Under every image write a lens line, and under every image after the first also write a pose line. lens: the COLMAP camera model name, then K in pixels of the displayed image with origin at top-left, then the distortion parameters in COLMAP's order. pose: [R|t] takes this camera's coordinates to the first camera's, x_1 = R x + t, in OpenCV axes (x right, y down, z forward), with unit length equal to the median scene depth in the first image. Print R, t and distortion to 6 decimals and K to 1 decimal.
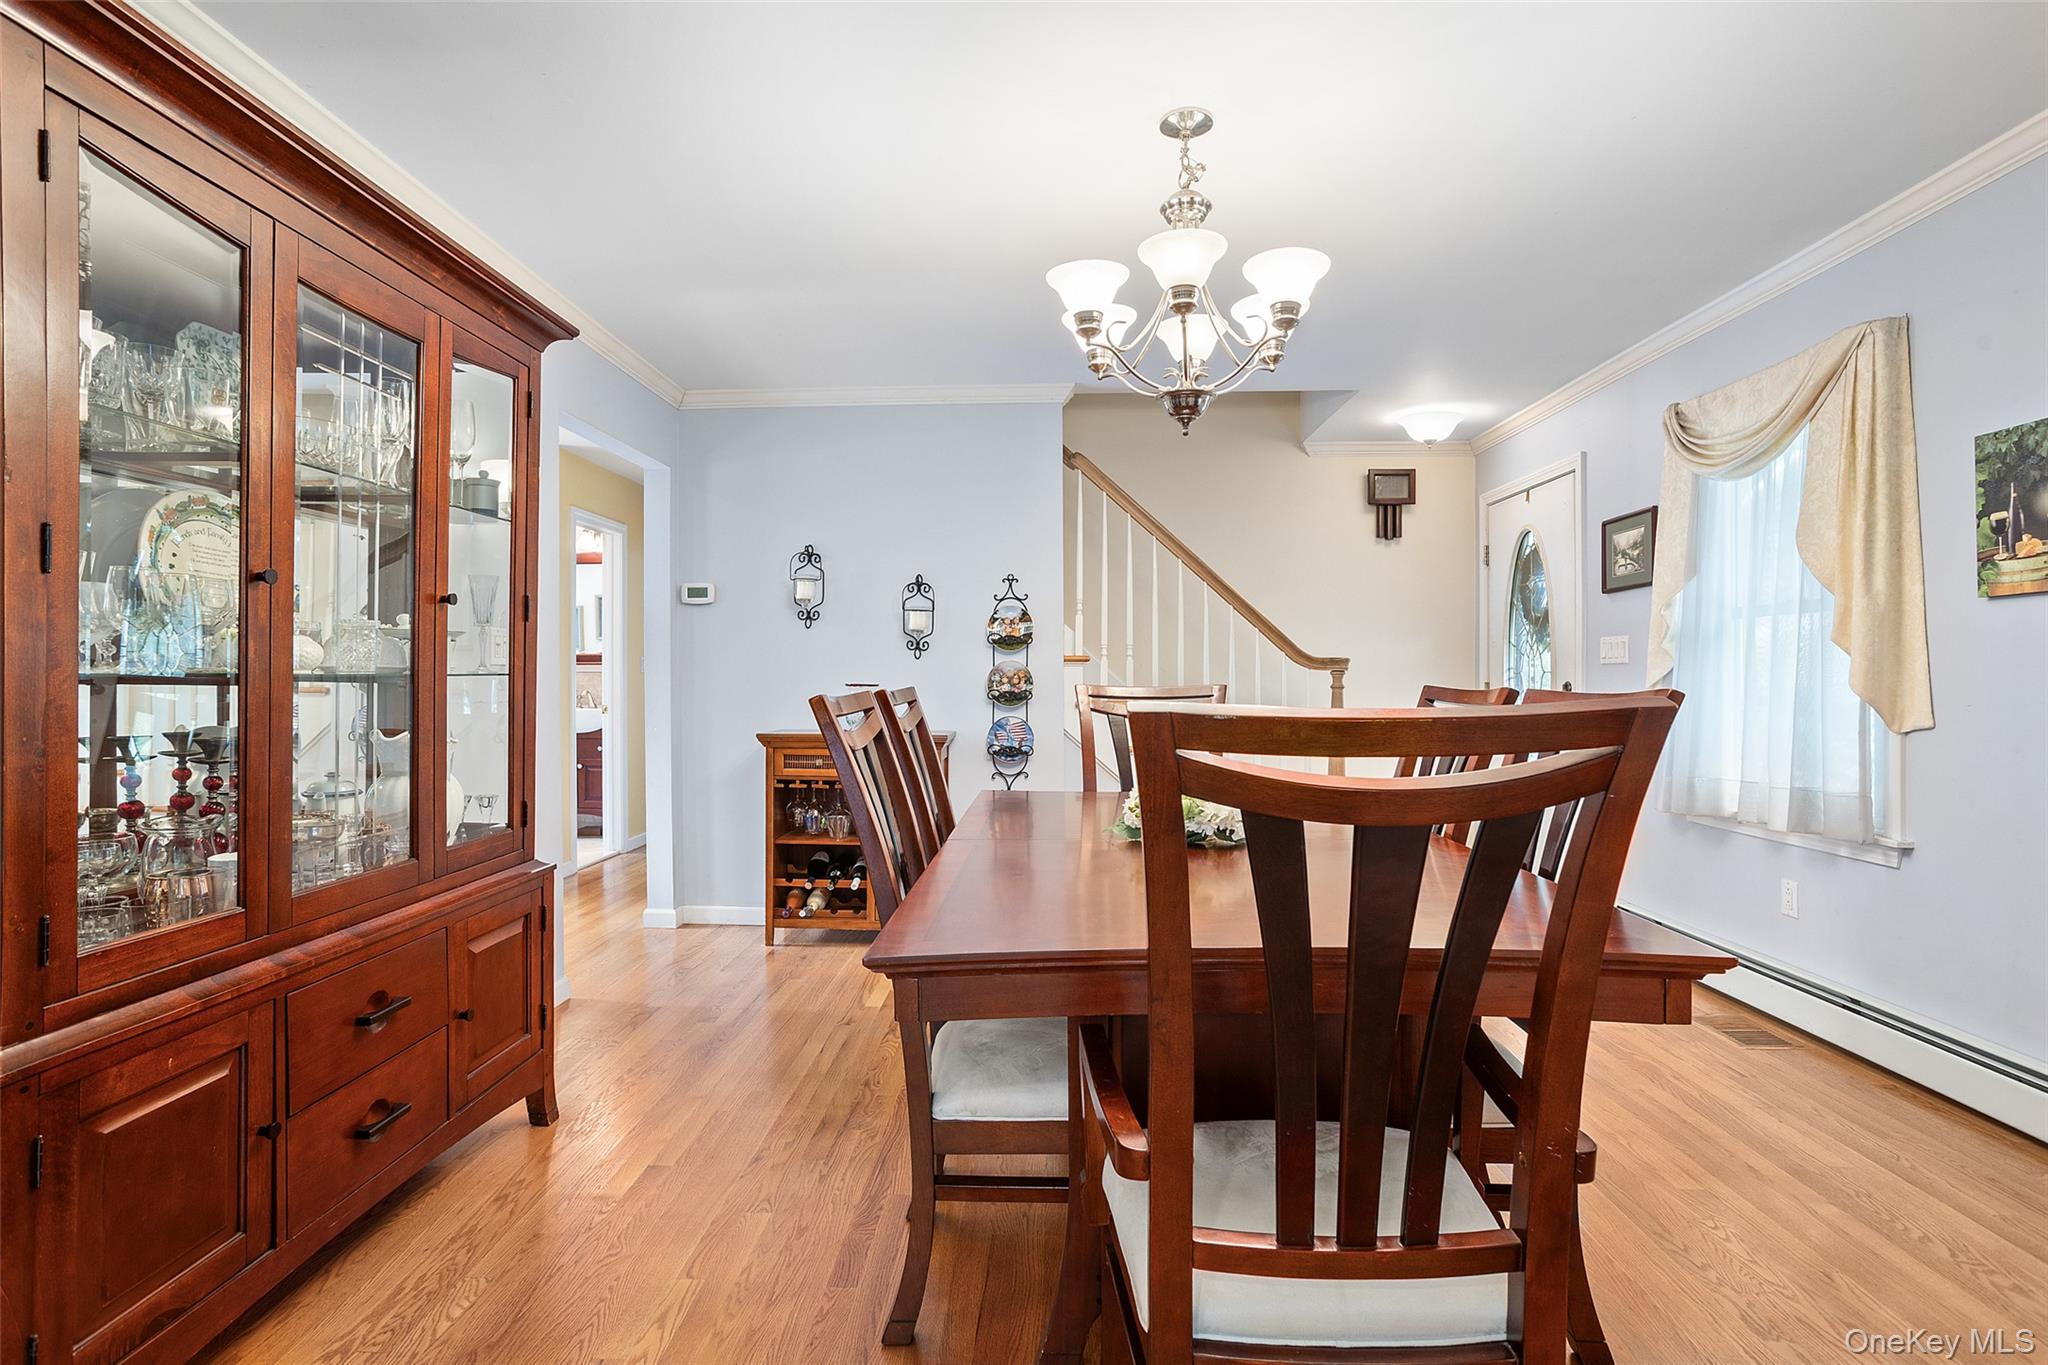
lens RADIAL K [[993.3, 0, 1027.7], [0, 993.3, 695.6], [0, 0, 1]] dist [-0.054082, 0.023458]
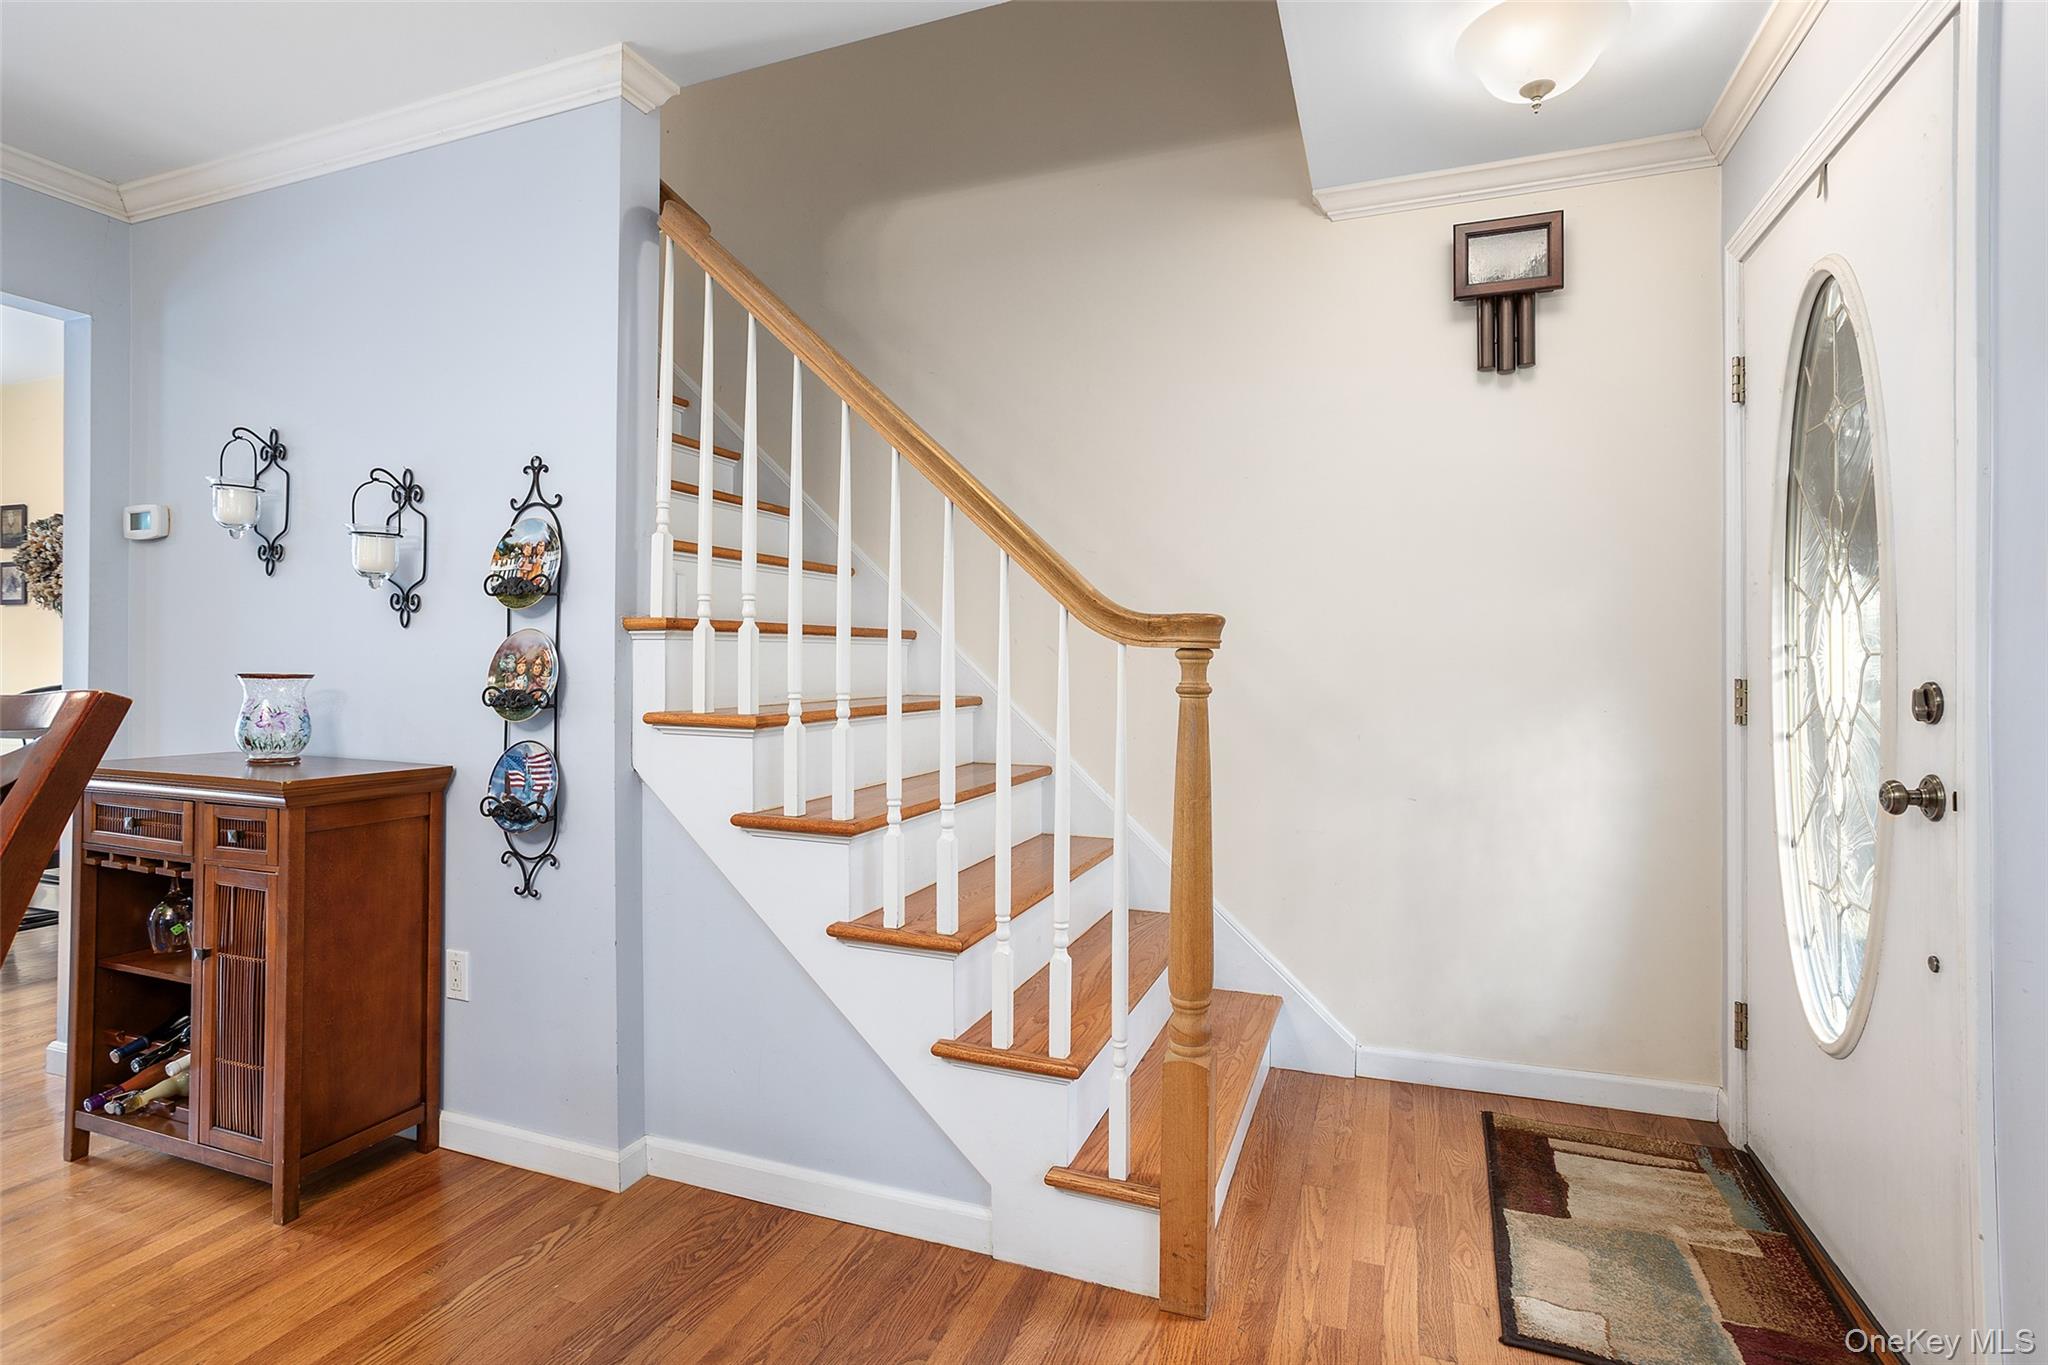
lens RADIAL K [[1003.1, 0, 1016.0], [0, 1003.1, 665.0], [0, 0, 1]] dist [-0.053642, 0.034888]
pose [[0.948617, 0.003886, -0.316403, 0.371491], [-0.008066, 0.999897, -0.011903, -0.013245], [0.316325, 0.013844, 0.948550, 0.603260]]
